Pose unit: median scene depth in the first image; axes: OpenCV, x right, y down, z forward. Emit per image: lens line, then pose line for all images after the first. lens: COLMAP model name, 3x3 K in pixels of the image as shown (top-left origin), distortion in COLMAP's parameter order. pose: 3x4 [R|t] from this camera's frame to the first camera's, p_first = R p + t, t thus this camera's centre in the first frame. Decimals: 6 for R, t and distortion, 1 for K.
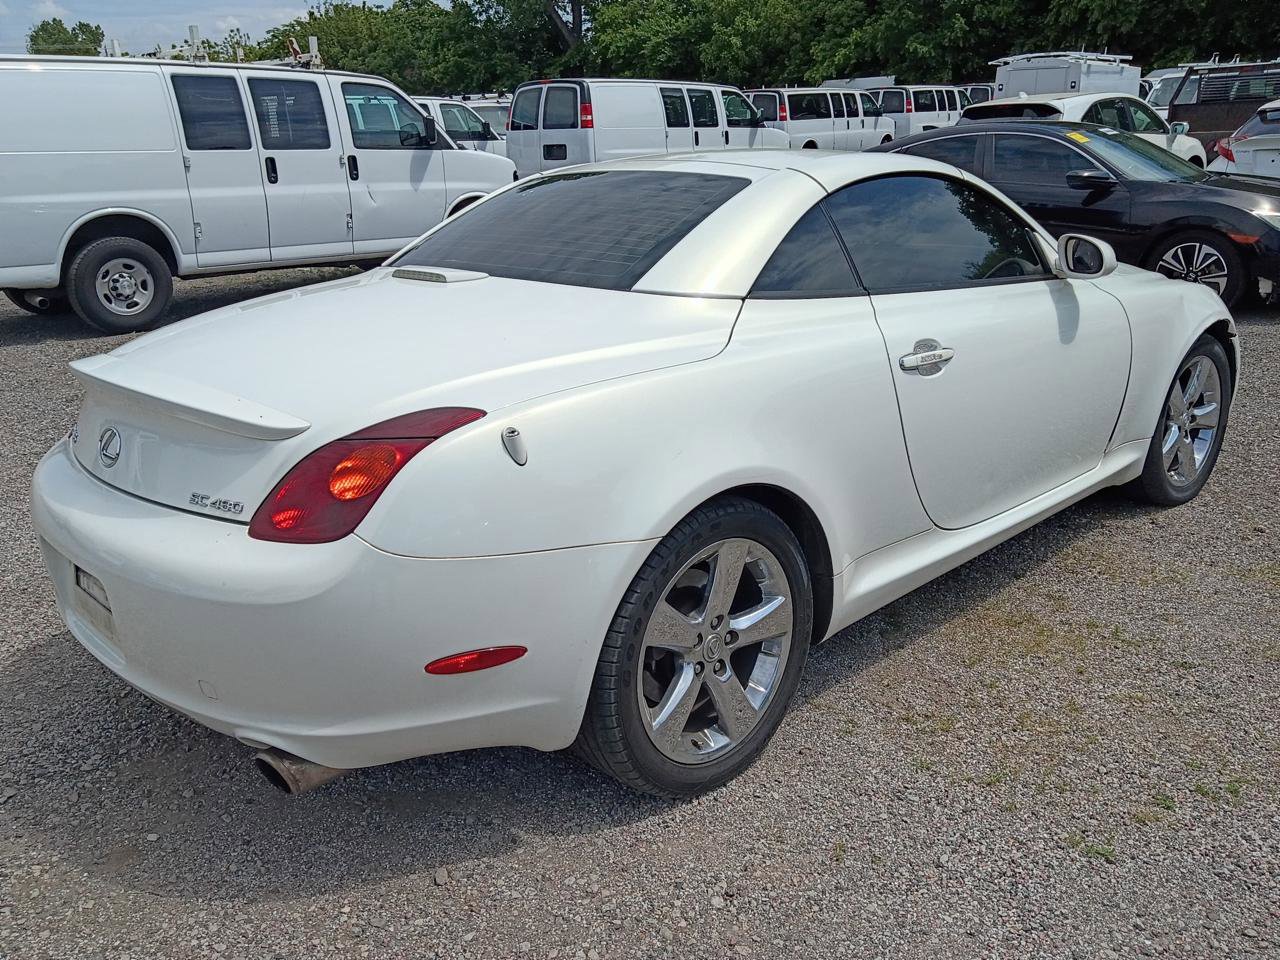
lens RADIAL K [[1072.1, 0, 621.4], [0, 1072.1, 443.5], [0, 0, 1]] dist [-0.004273, -0.004232]
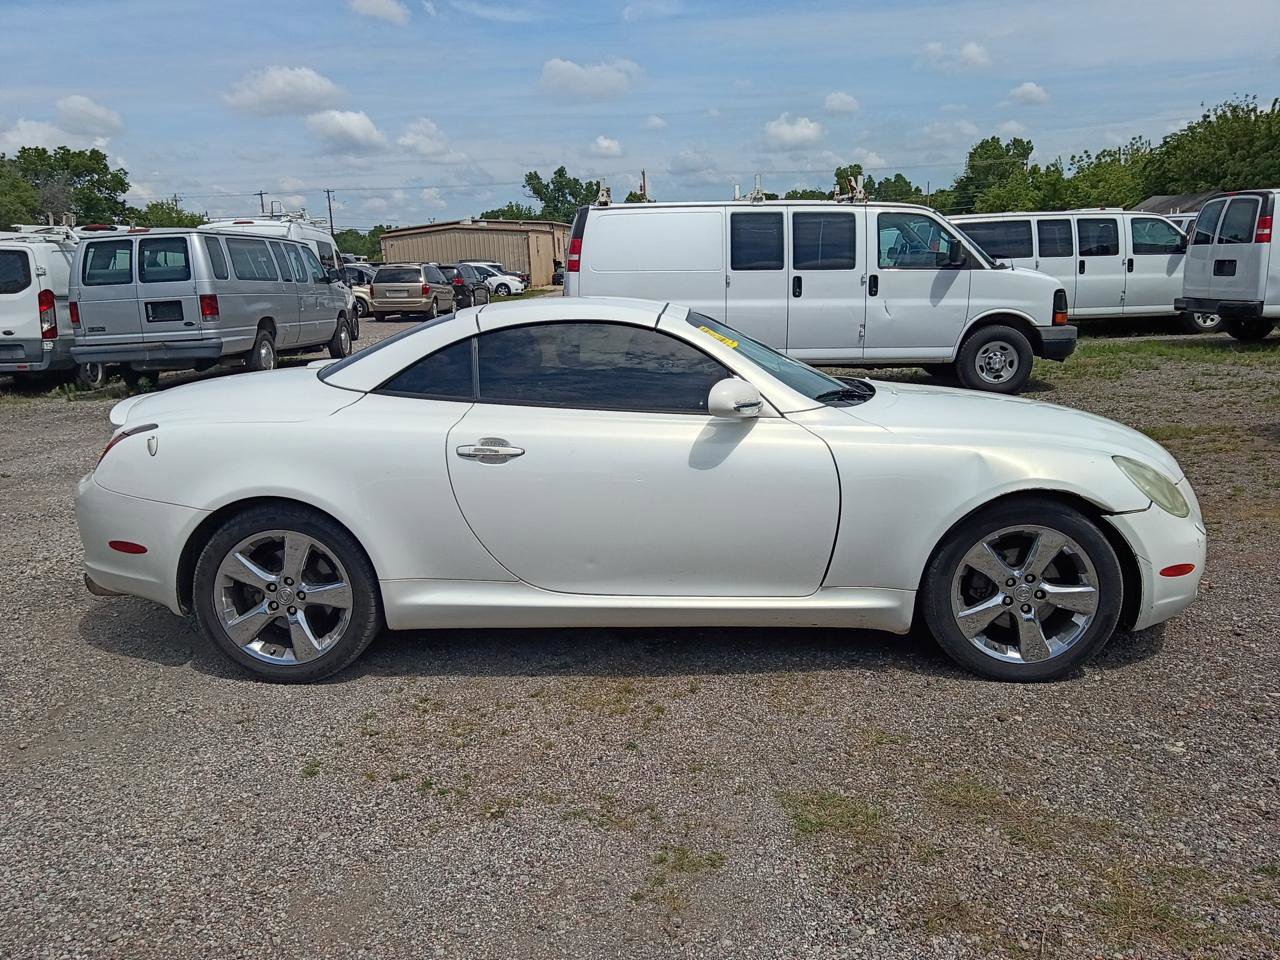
lens RADIAL K [[1072.1, 0, 654.2], [0, 1072.1, 438.7], [0, 0, 1]] dist [-0.004273, -0.004232]
pose [[0.698501, 0.122546, -0.705039, 0.422745], [-0.187698, 0.982108, -0.015254, -0.034199], [0.690555, 0.142989, 0.709005, 0.045039]]
